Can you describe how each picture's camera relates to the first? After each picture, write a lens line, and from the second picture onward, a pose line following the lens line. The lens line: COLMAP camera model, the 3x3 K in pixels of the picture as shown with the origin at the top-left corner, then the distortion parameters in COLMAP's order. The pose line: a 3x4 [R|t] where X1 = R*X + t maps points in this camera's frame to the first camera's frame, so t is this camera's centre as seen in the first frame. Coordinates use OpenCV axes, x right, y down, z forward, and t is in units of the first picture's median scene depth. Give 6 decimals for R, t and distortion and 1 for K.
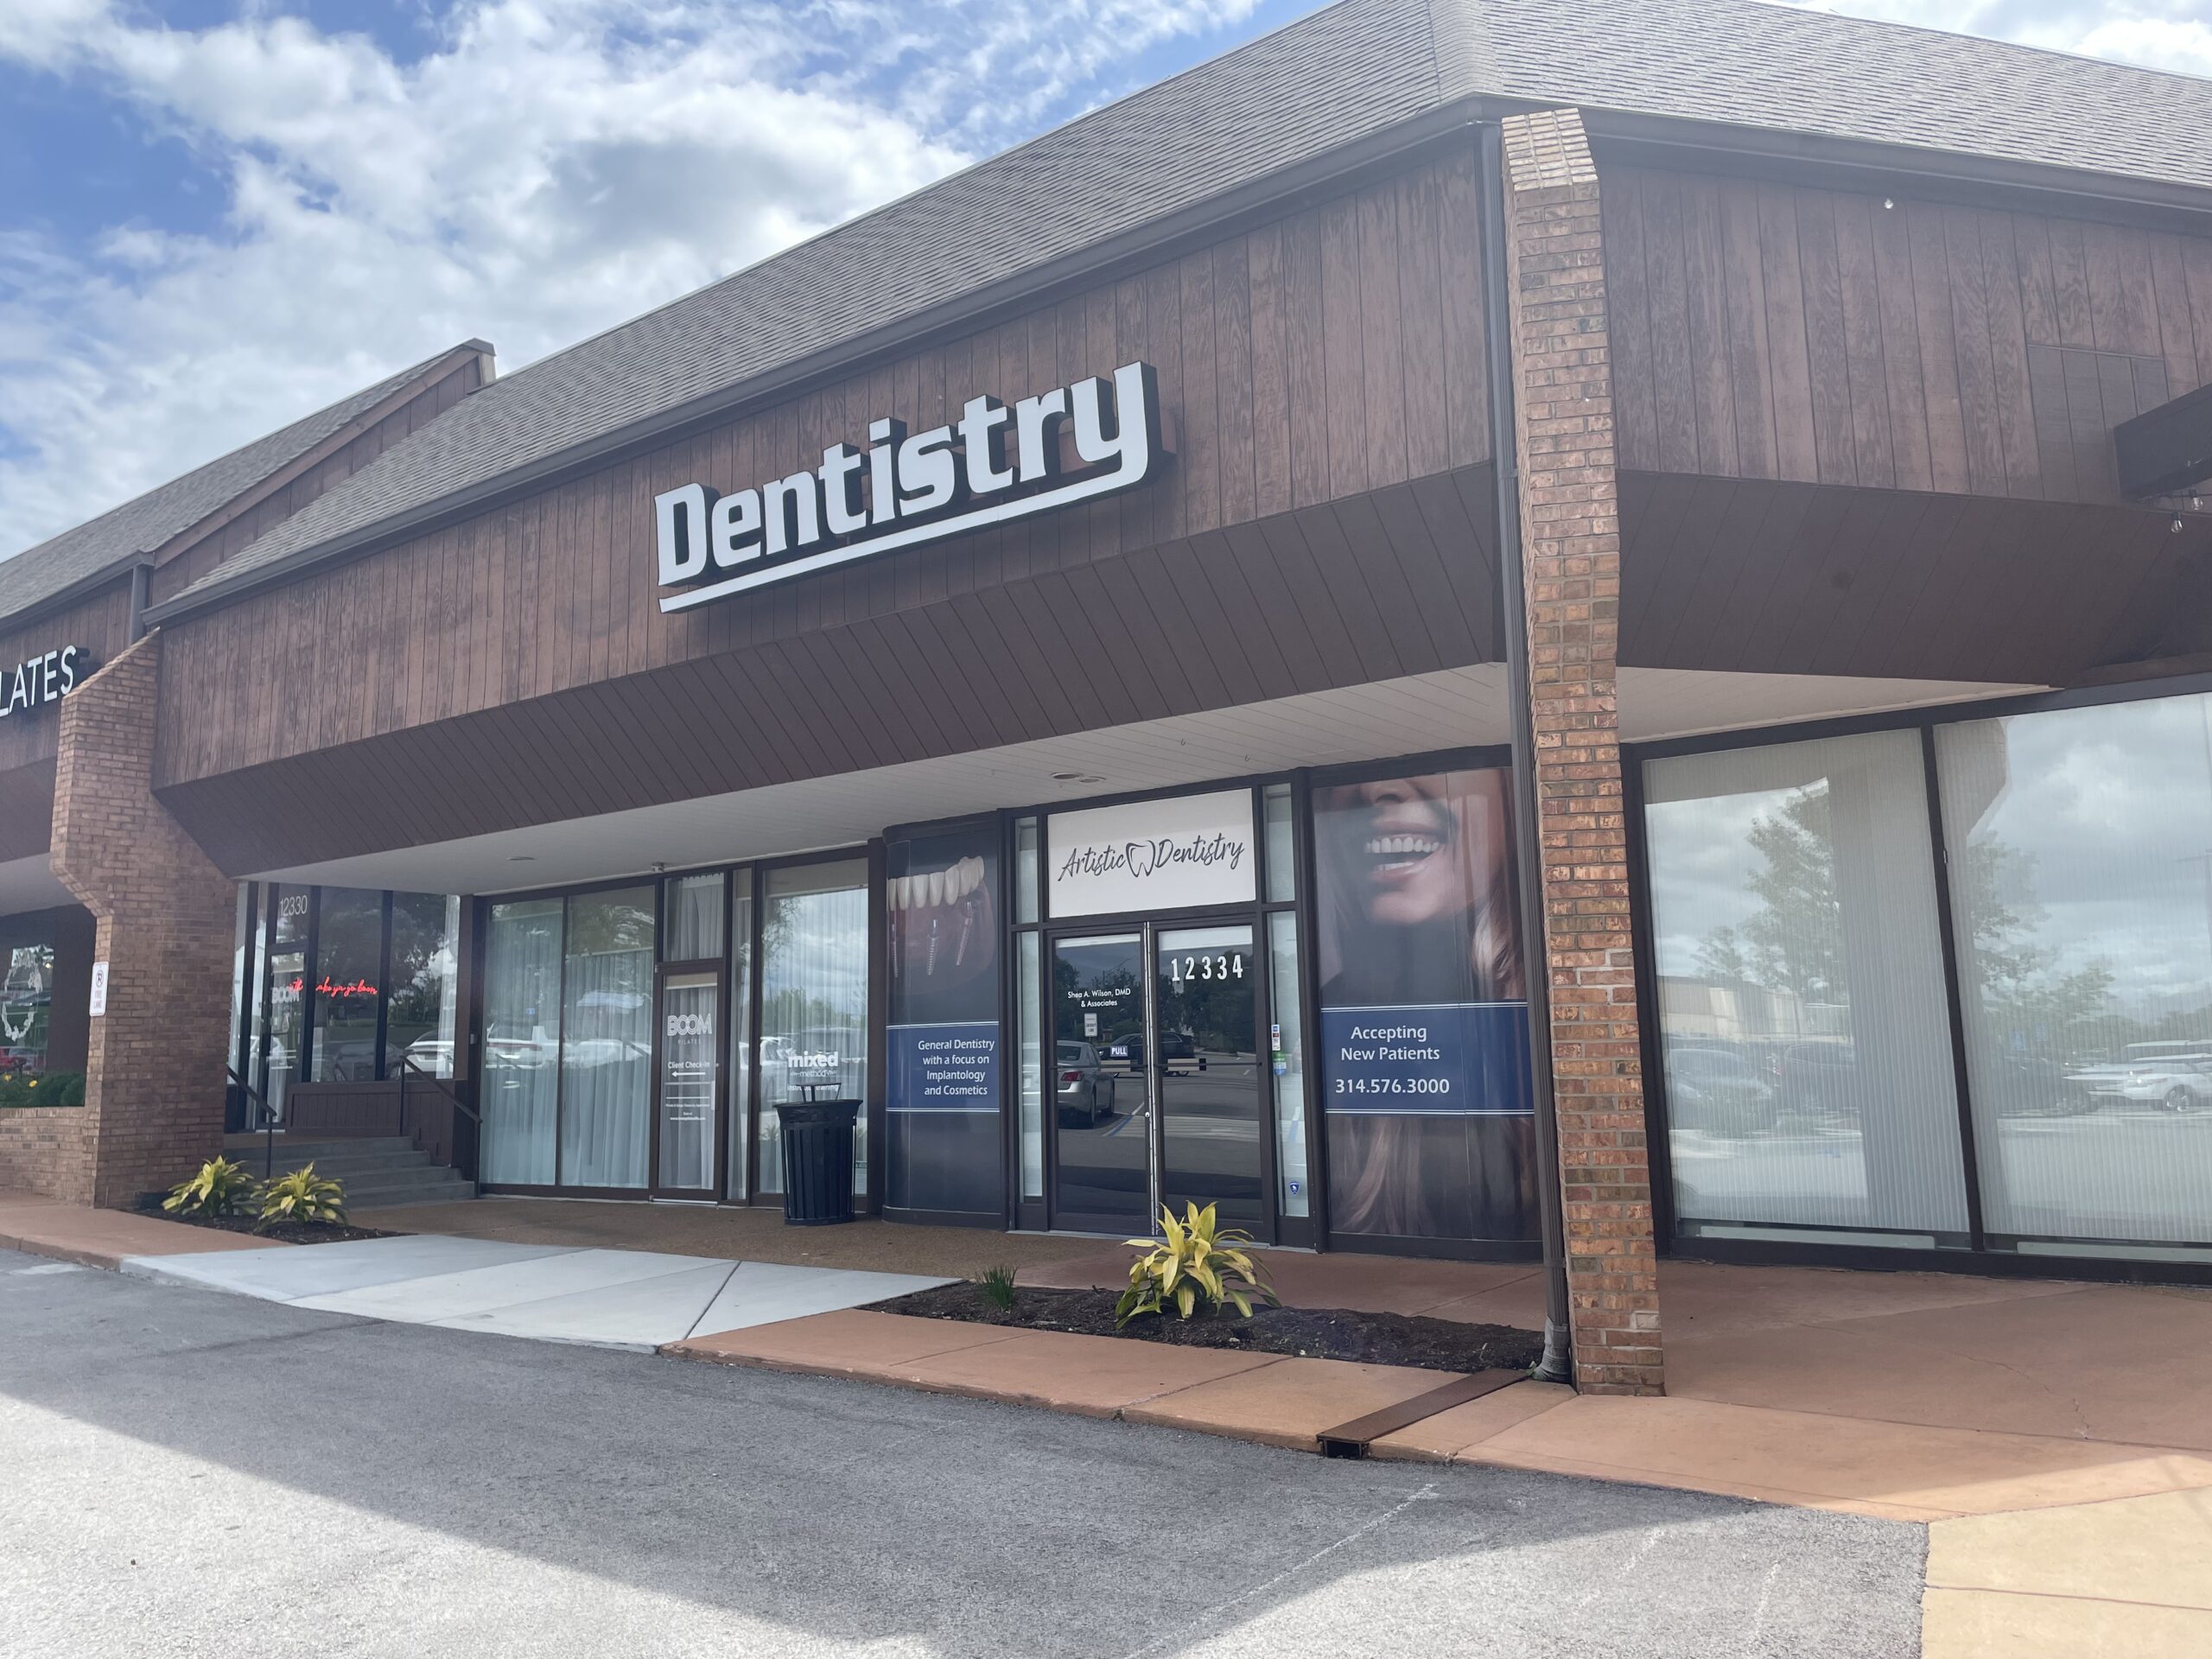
lens RADIAL K [[1681.2, 0, 1054.8], [0, 1681.2, 830.6], [0, 0, 1]] dist [0.120671, -0.138726]
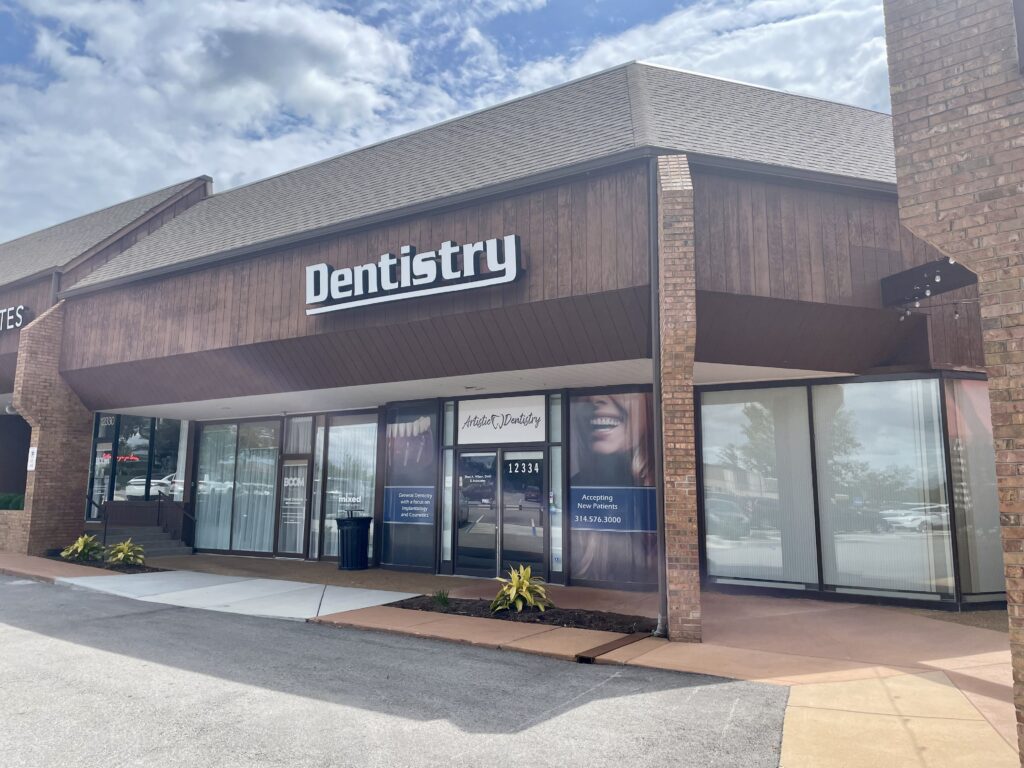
lens RADIAL K [[778.3, 0, 488.3], [0, 778.3, 384.5], [0, 0, 1]] dist [0.120671, -0.138726]
pose [[0.996678, 0.038878, 0.071567, -0.060885], [-0.038633, 0.999242, -0.004806, -0.041845], [-0.071699, 0.002026, 0.997424, -0.159425]]
